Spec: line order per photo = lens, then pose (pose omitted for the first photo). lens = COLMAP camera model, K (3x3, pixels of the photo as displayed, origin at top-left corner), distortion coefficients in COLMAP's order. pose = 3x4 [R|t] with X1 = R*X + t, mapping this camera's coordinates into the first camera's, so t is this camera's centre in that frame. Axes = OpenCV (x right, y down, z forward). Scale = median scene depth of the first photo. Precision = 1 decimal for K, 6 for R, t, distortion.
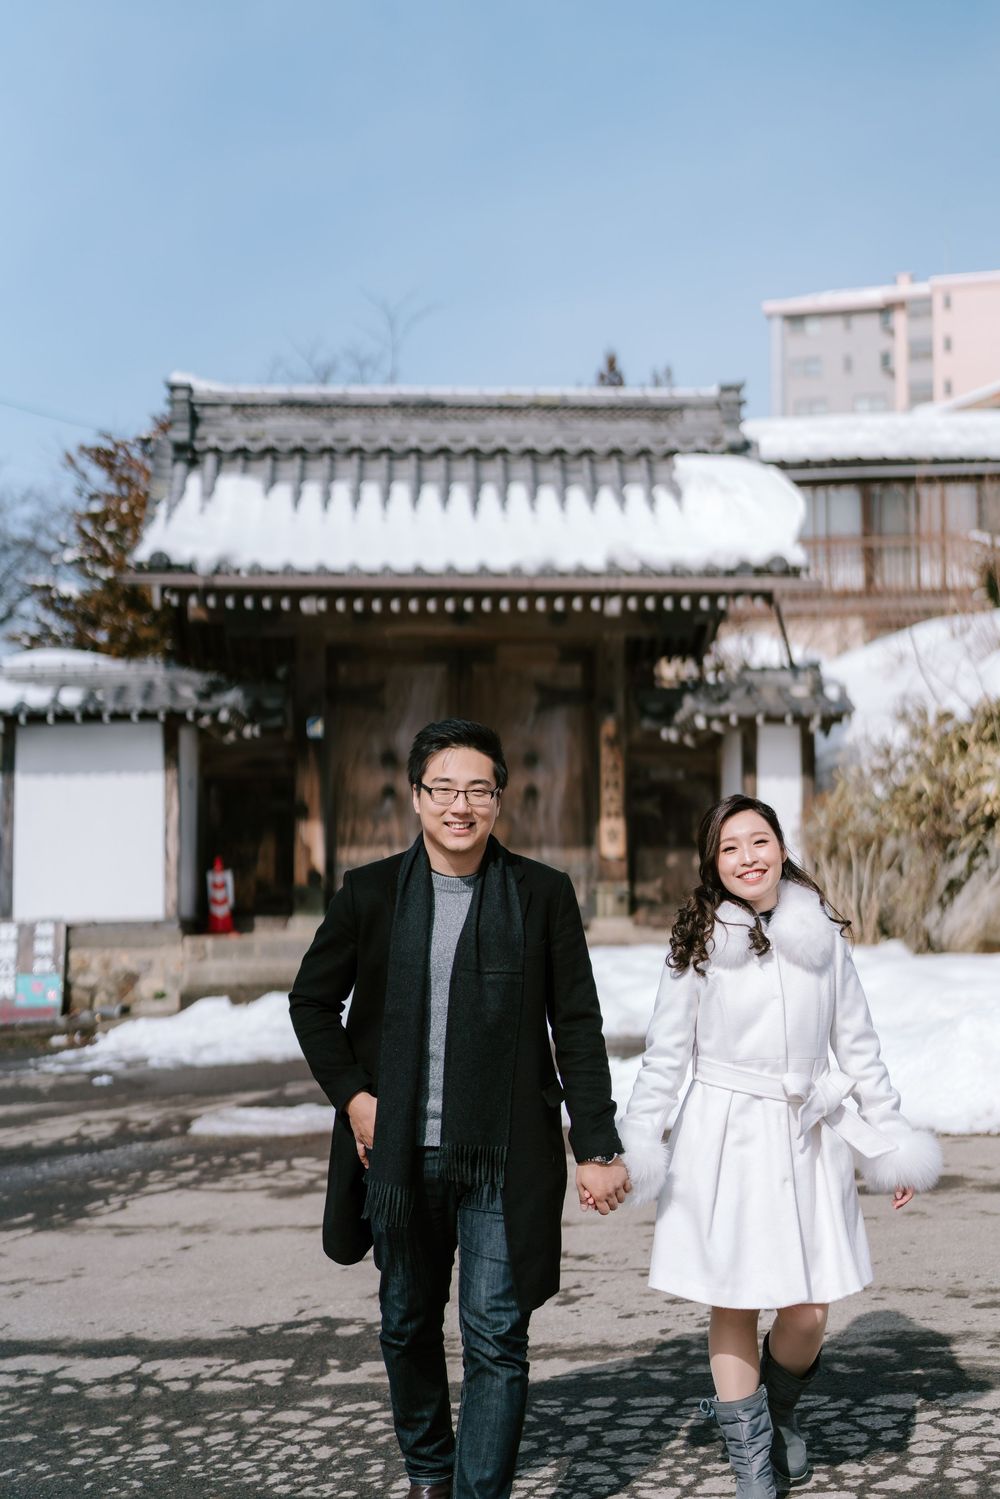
lens RADIAL K [[1961.7, 0, 450.5], [0, 1961.7, 725.0], [0, 0, 1]] dist [0.007853, 0.015299]
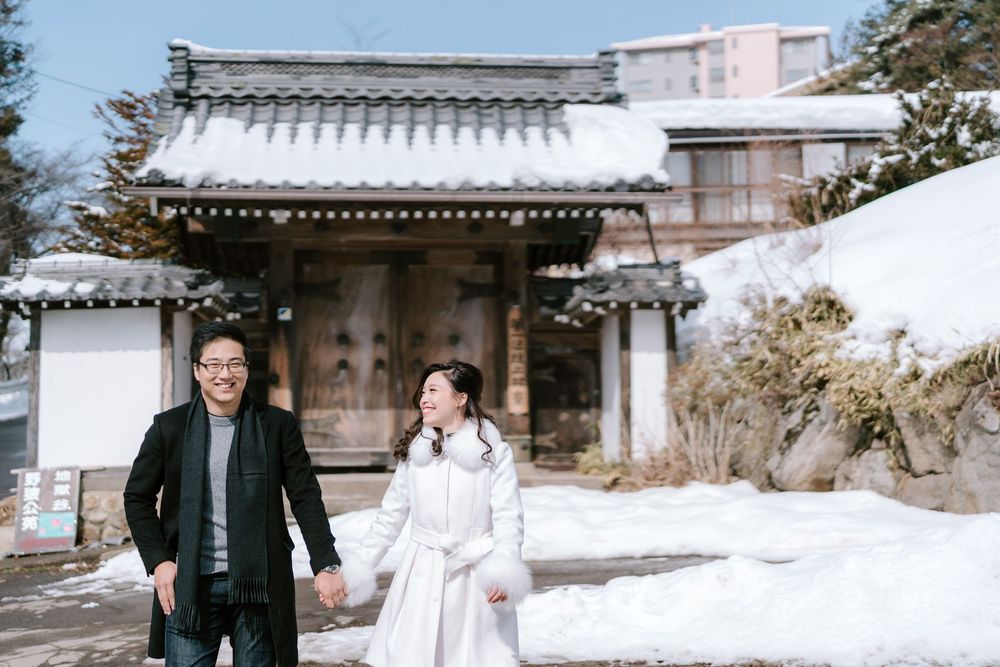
lens RADIAL K [[1308.6, 0, 467.5], [0, 1308.6, 292.6], [0, 0, 1]] dist [0.007853, 0.015299]
pose [[0.998775, -0.000400, 0.049471, 0.008109], [0.001795, 0.999602, -0.028152, 0.012519], [-0.049440, 0.028206, 0.998379, 0.156541]]
